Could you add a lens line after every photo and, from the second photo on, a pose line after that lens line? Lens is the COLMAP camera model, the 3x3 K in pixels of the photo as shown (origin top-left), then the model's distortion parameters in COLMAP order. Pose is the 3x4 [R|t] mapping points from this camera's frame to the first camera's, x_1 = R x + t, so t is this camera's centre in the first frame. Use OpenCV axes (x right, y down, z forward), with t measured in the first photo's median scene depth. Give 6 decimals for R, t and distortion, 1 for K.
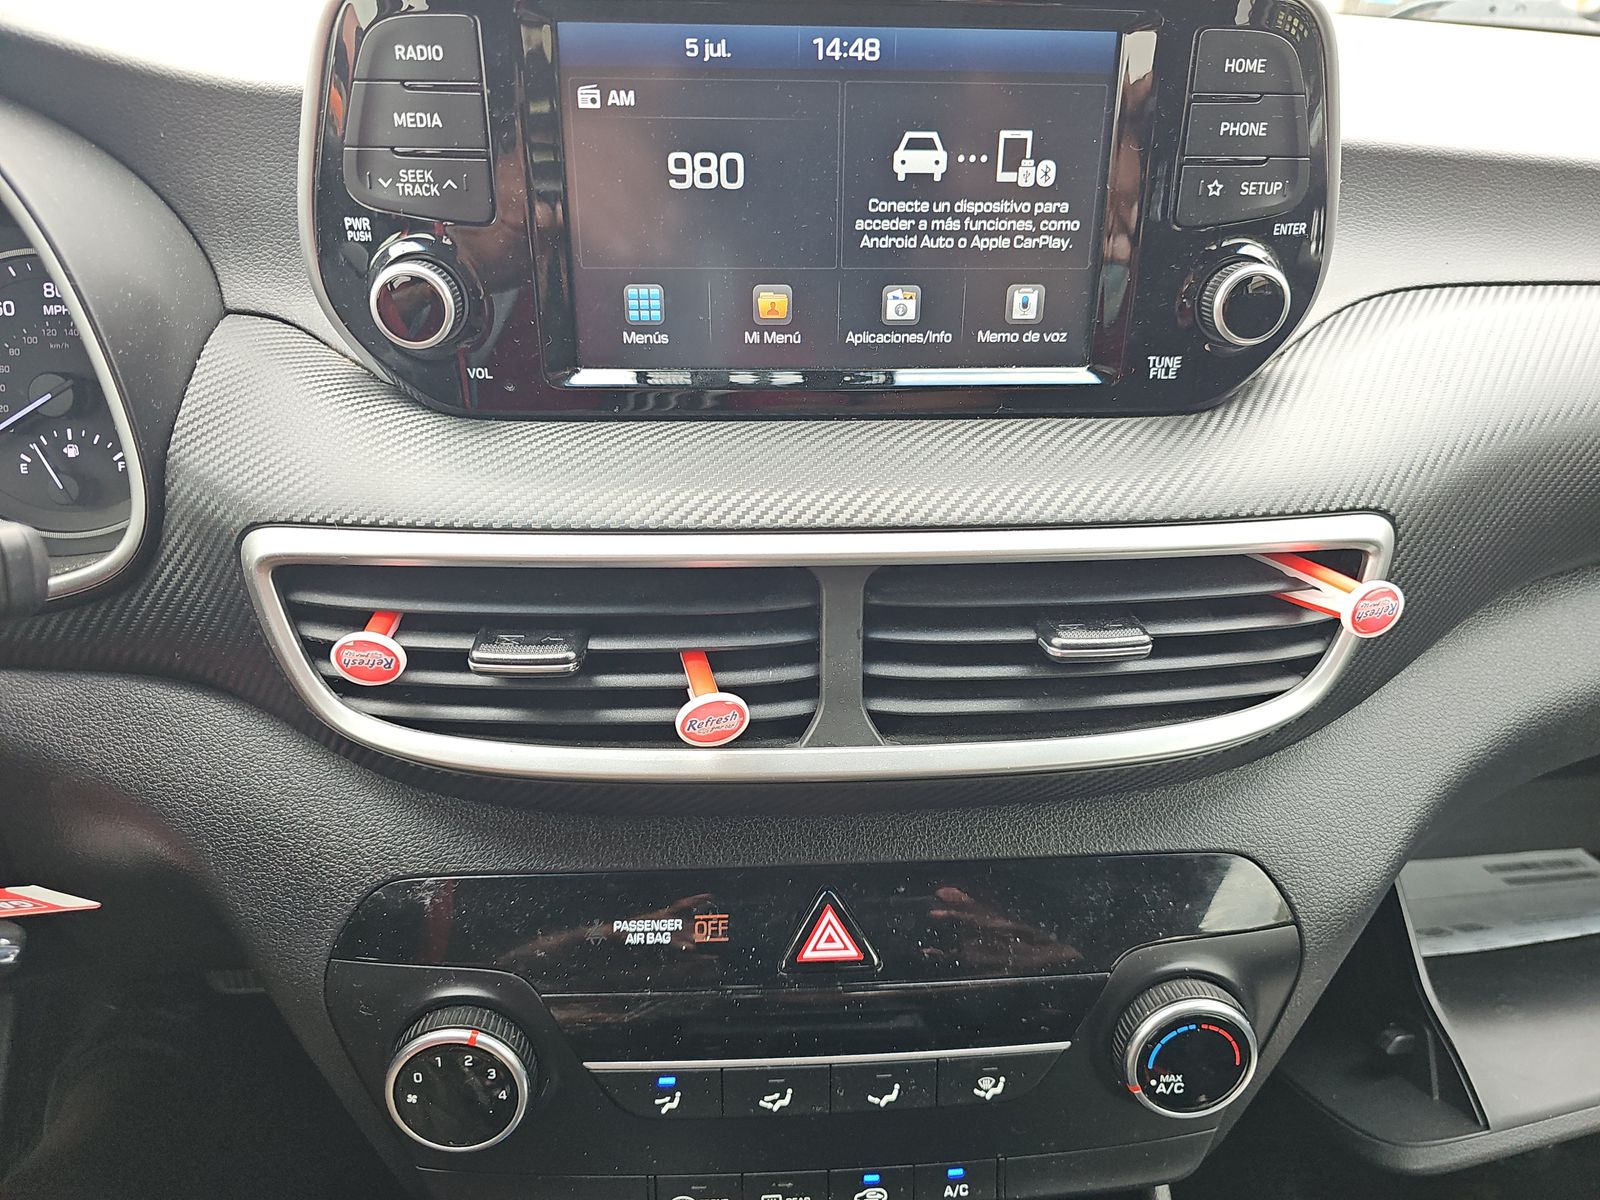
lens RADIAL K [[1136.8, 0, 800.0], [0, 1136.8, 600.0], [0, 0, 1]] dist [0.033813, -0.022800]
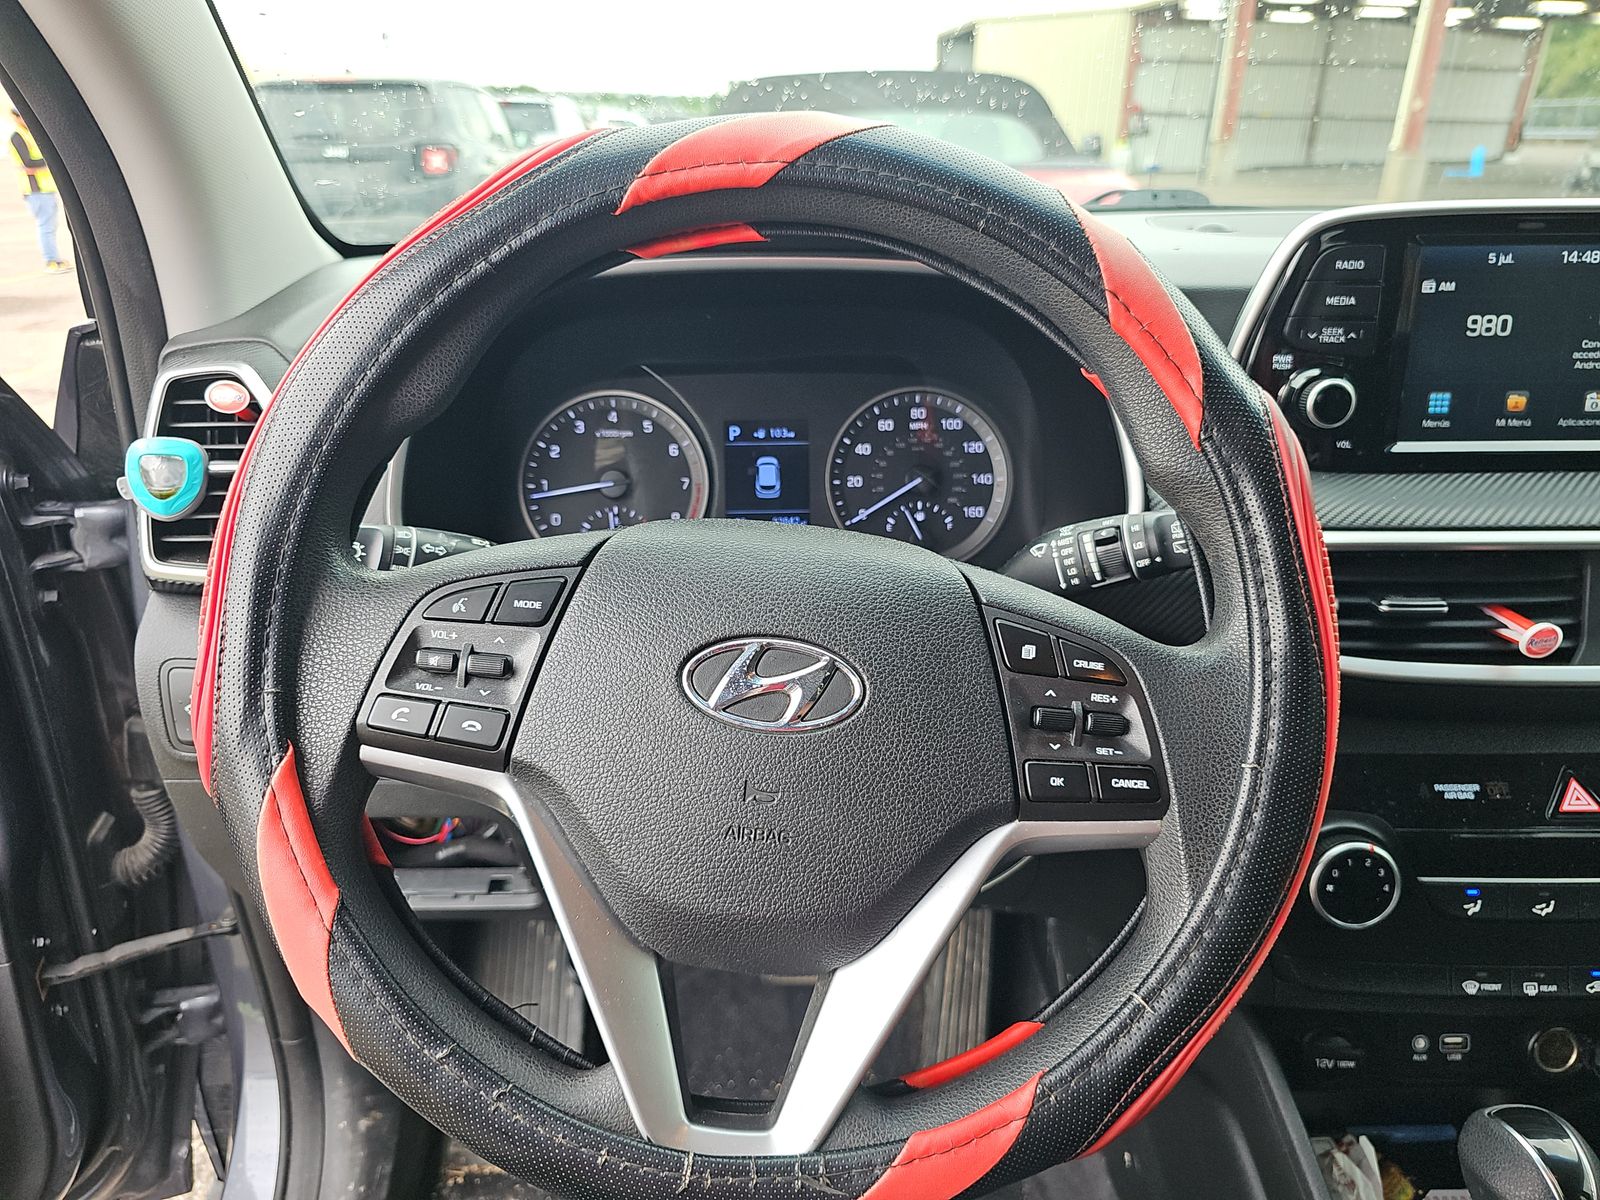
lens RADIAL K [[1136.8, 0, 800.0], [0, 1136.8, 600.0], [0, 0, 1]] dist [0.033813, -0.022800]
pose [[0.998712, -0.000557, -0.050737, -0.988171], [-0.006769, 0.989538, -0.144116, 0.273037], [0.050287, 0.144274, 0.988259, -0.661748]]
